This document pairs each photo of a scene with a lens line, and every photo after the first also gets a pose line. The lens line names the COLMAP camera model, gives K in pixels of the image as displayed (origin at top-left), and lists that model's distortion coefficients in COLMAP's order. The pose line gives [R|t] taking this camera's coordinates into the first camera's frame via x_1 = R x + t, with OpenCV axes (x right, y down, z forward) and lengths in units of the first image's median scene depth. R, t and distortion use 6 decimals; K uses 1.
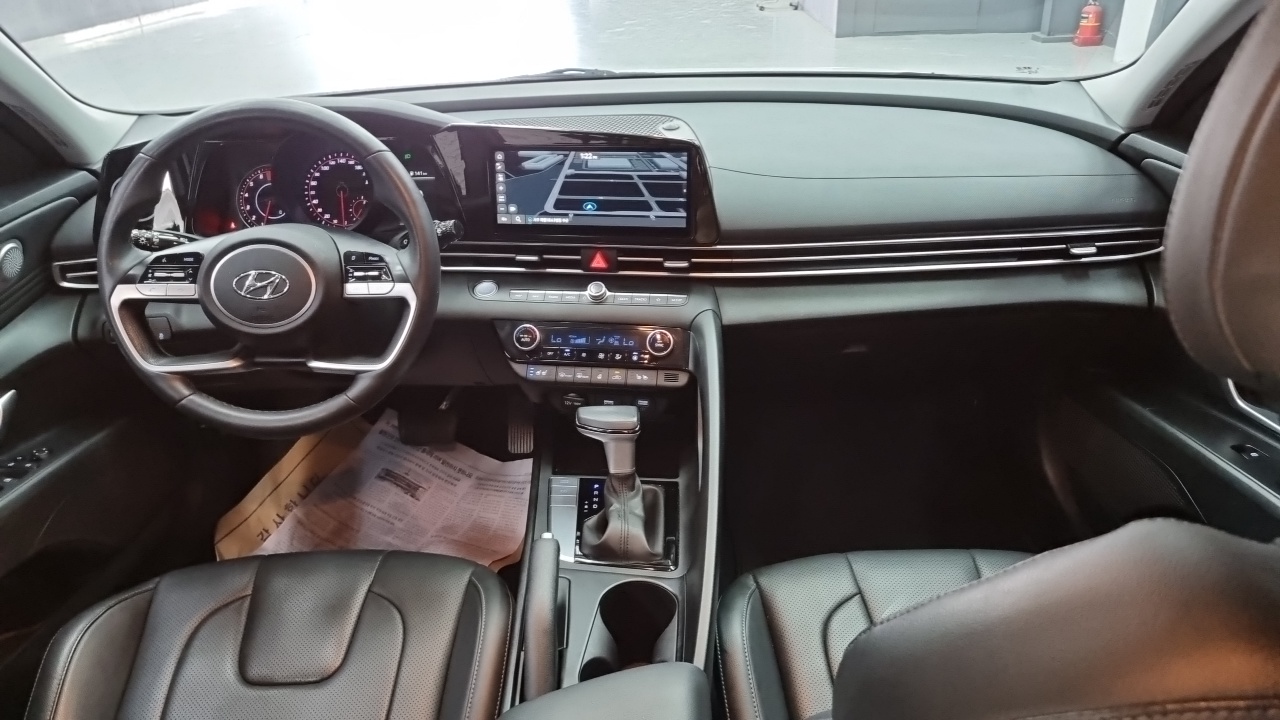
lens RADIAL K [[991.5, 0, 644.0], [0, 991.5, 350.8], [0, 0, 1]] dist [0.015334, 0.005641]
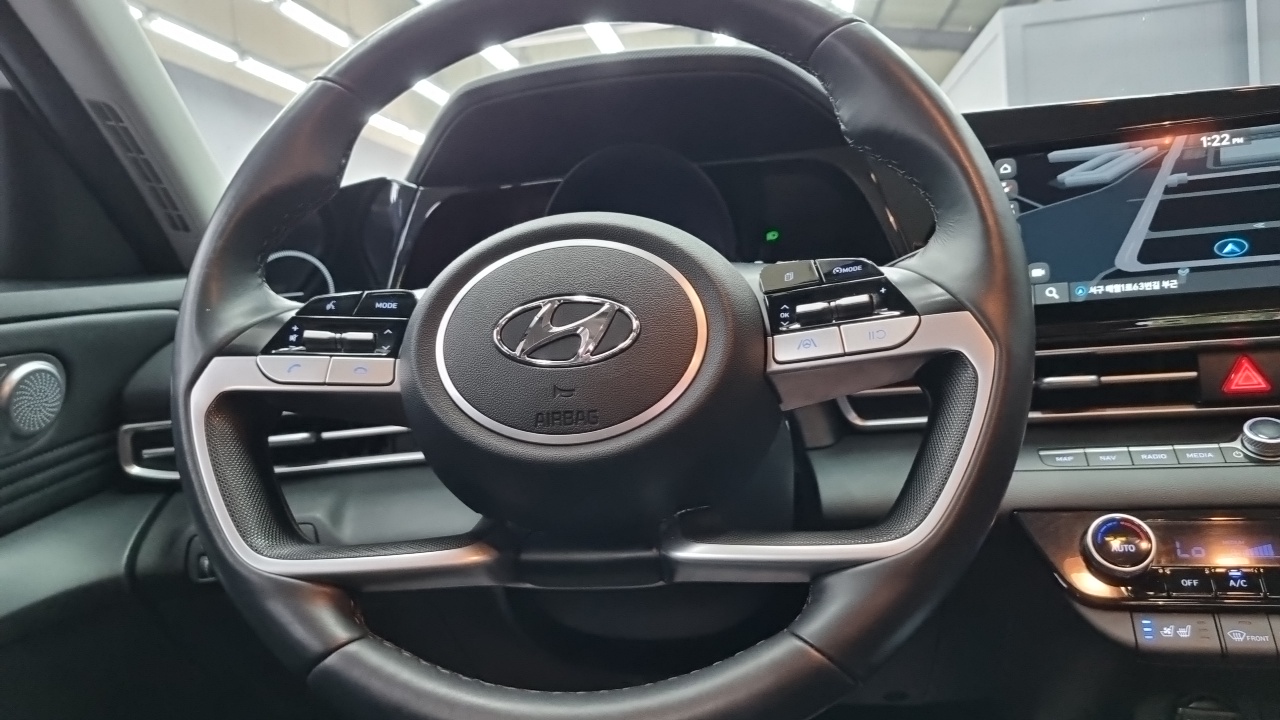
lens RADIAL K [[991.5, 0, 644.0], [0, 991.5, 350.8], [0, 0, 1]] dist [0.015334, 0.005641]
pose [[0.991046, -0.040477, -0.127240, -0.262643], [-0.009416, 0.929384, -0.368993, 0.068036], [0.133190, 0.366887, 0.920681, 0.561907]]
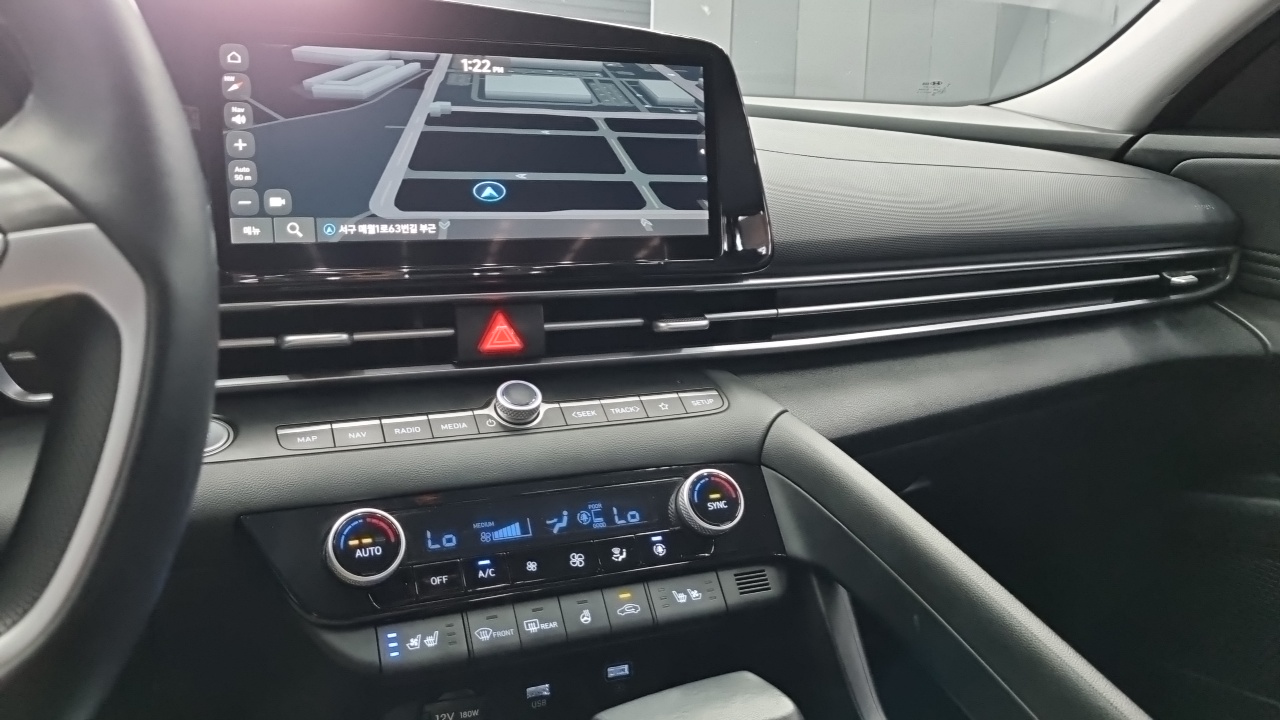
lens RADIAL K [[953.4, 0, 640.2], [0, 953.4, 354.6], [0, 0, 1]] dist [0.010088, 0.002142]
pose [[0.840921, -0.054732, 0.538384, -0.215456], [0.183996, 0.964519, -0.189336, 0.002728], [-0.508919, 0.258277, 0.821155, 0.665681]]
